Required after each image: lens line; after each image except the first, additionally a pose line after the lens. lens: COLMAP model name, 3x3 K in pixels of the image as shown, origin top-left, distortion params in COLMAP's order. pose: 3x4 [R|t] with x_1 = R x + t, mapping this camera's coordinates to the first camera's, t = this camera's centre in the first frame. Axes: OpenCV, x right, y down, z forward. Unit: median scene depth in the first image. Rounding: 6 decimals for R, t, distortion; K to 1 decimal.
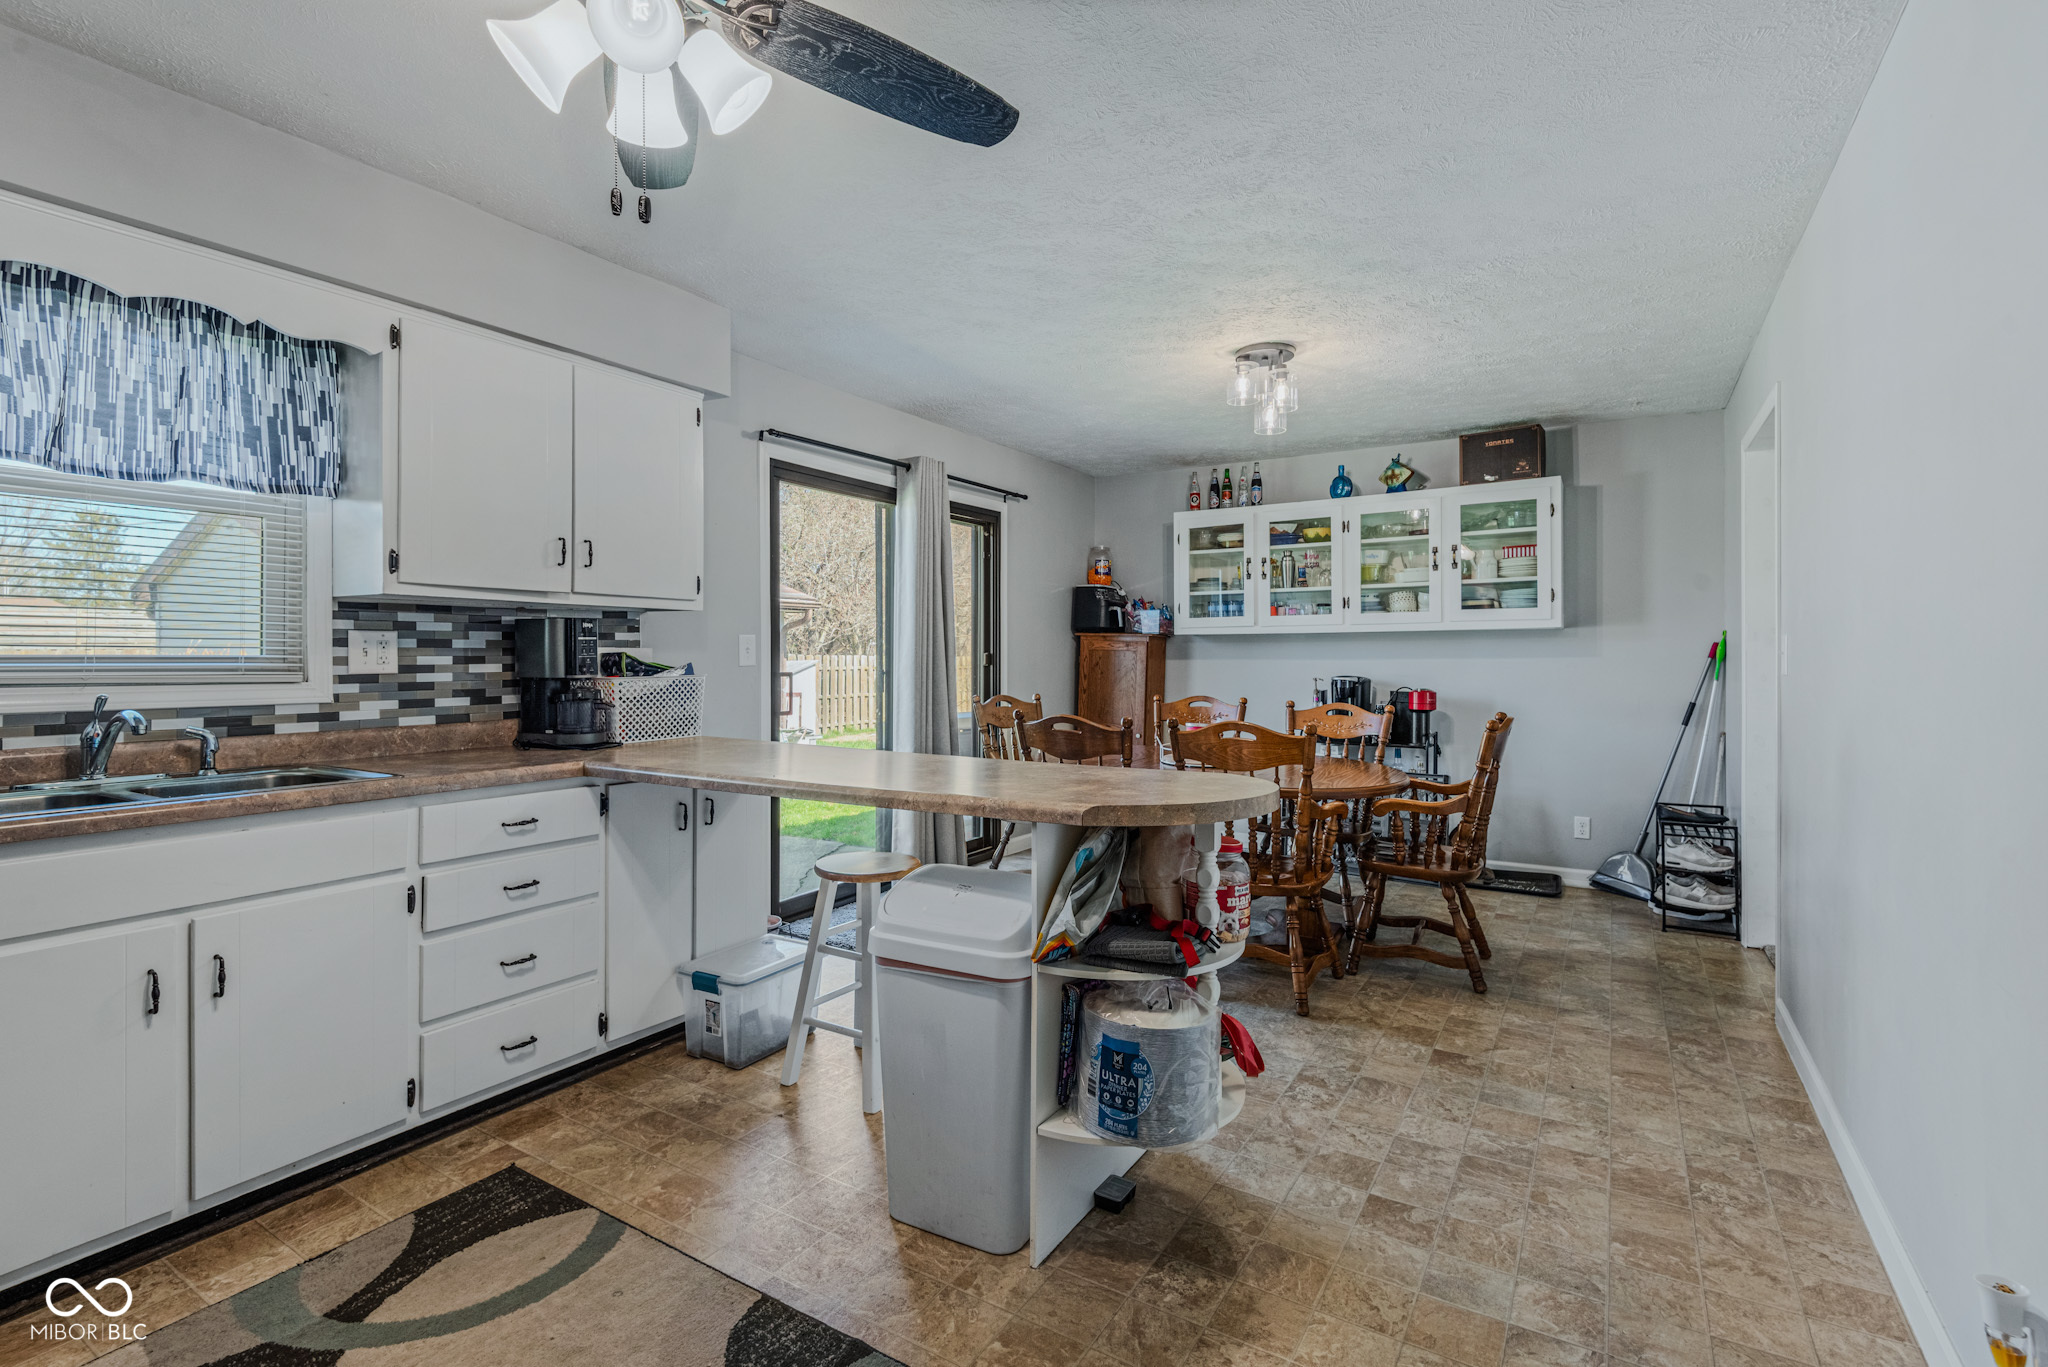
lens RADIAL K [[935.6, 0, 1033.4], [0, 935.6, 657.3], [0, 0, 1]] dist [0.001198, -0.006190]
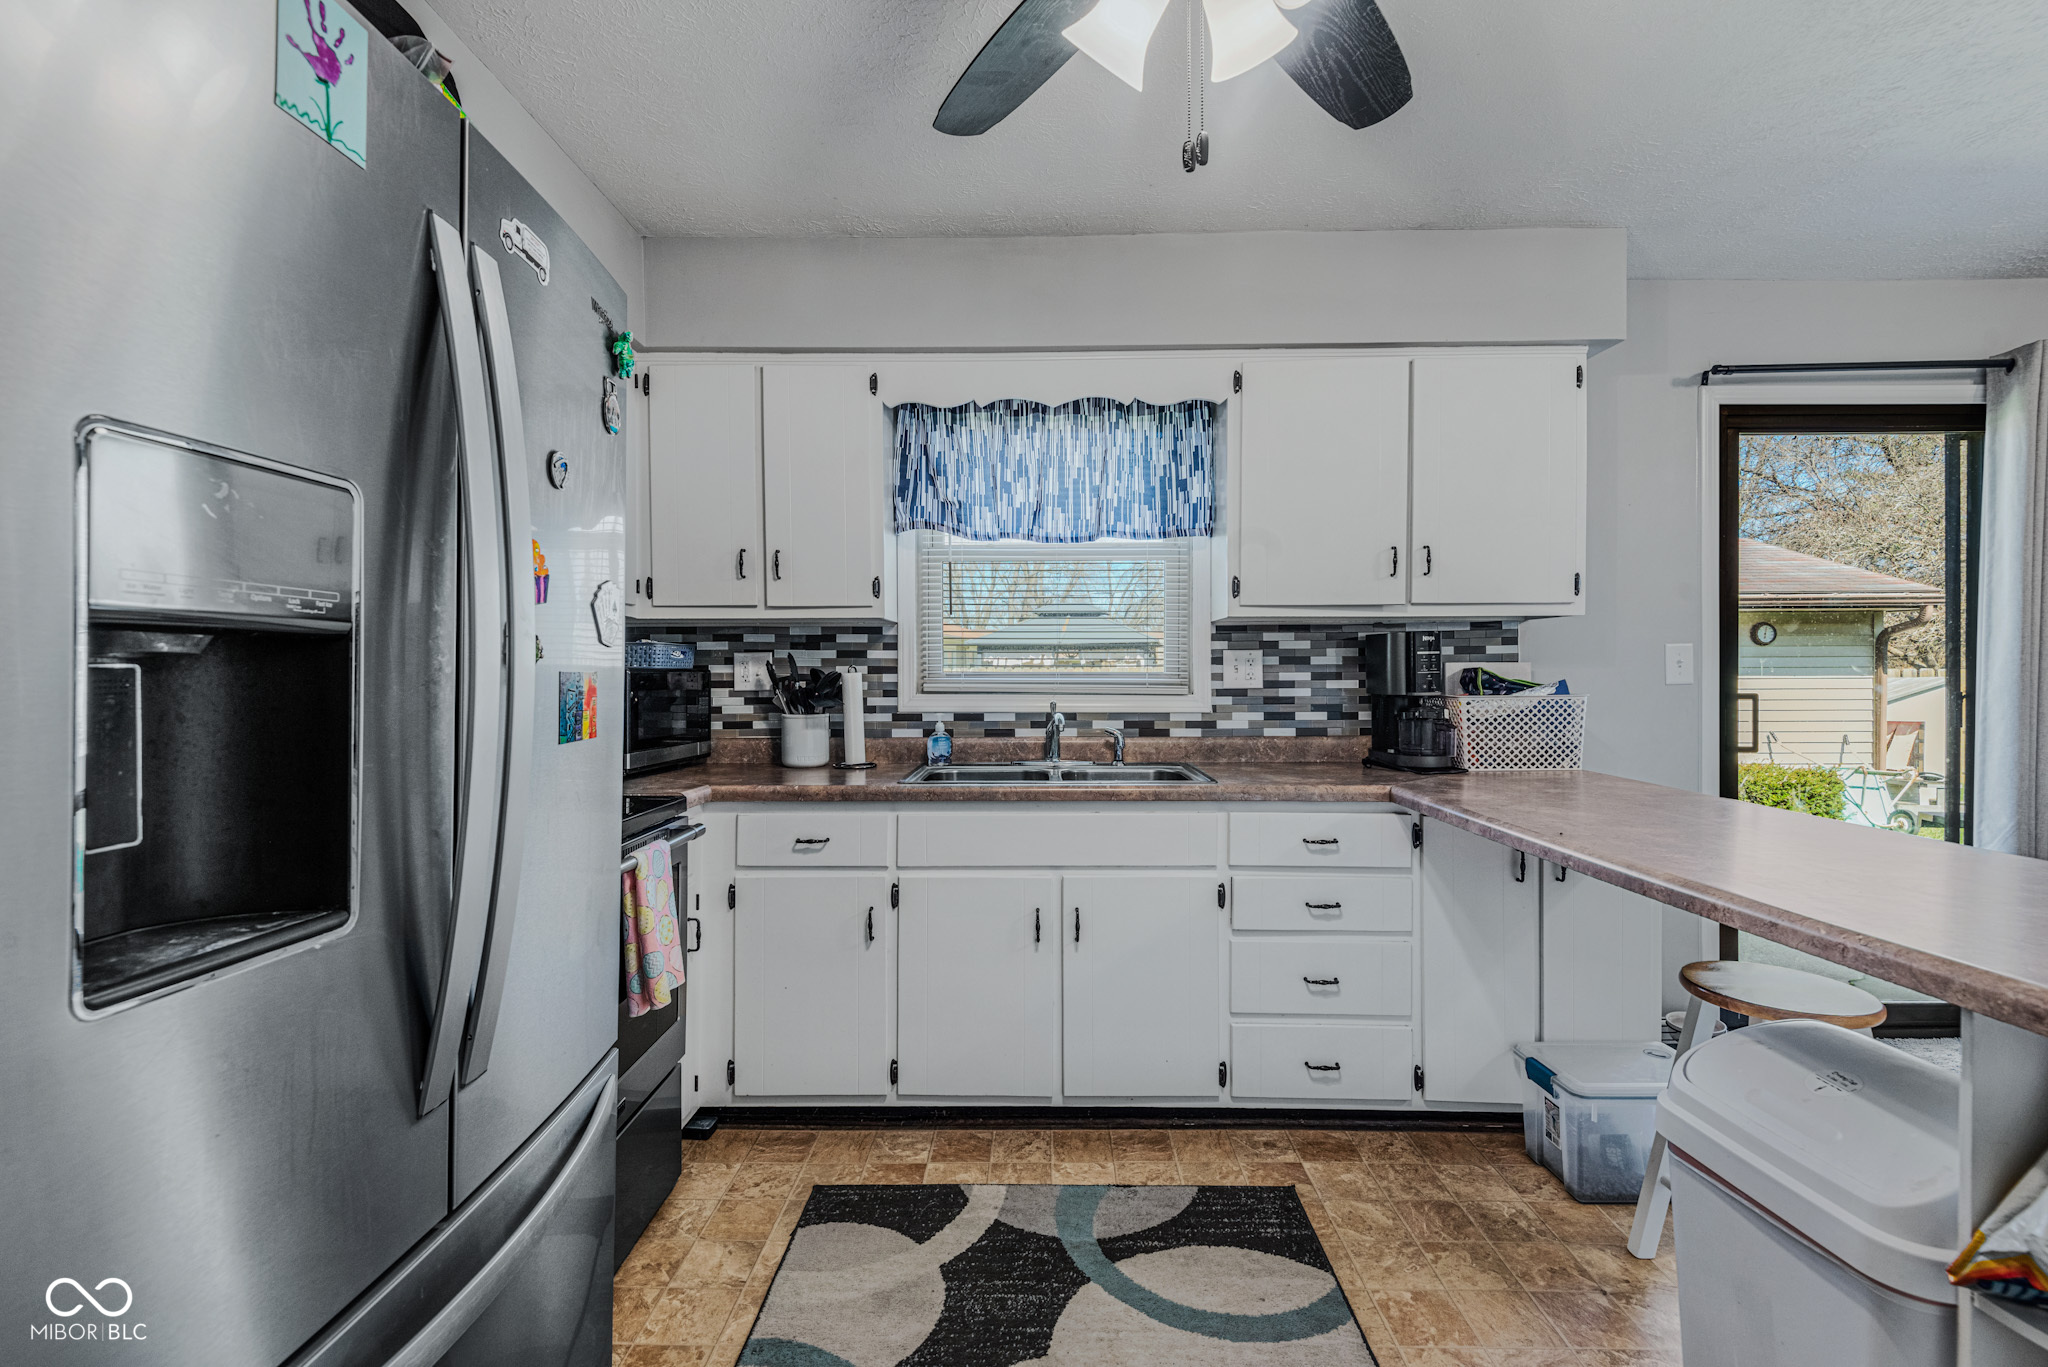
lens RADIAL K [[916.6, 0, 1024.0], [0, 916.6, 683.5], [0, 0, 1]] dist [0.030120, -0.017573]
pose [[0.503434, 0.007420, -0.864002, 0.123885], [0.001234, 0.999956, 0.009306, 0.001263], [0.864033, -0.005751, 0.503402, 0.230940]]
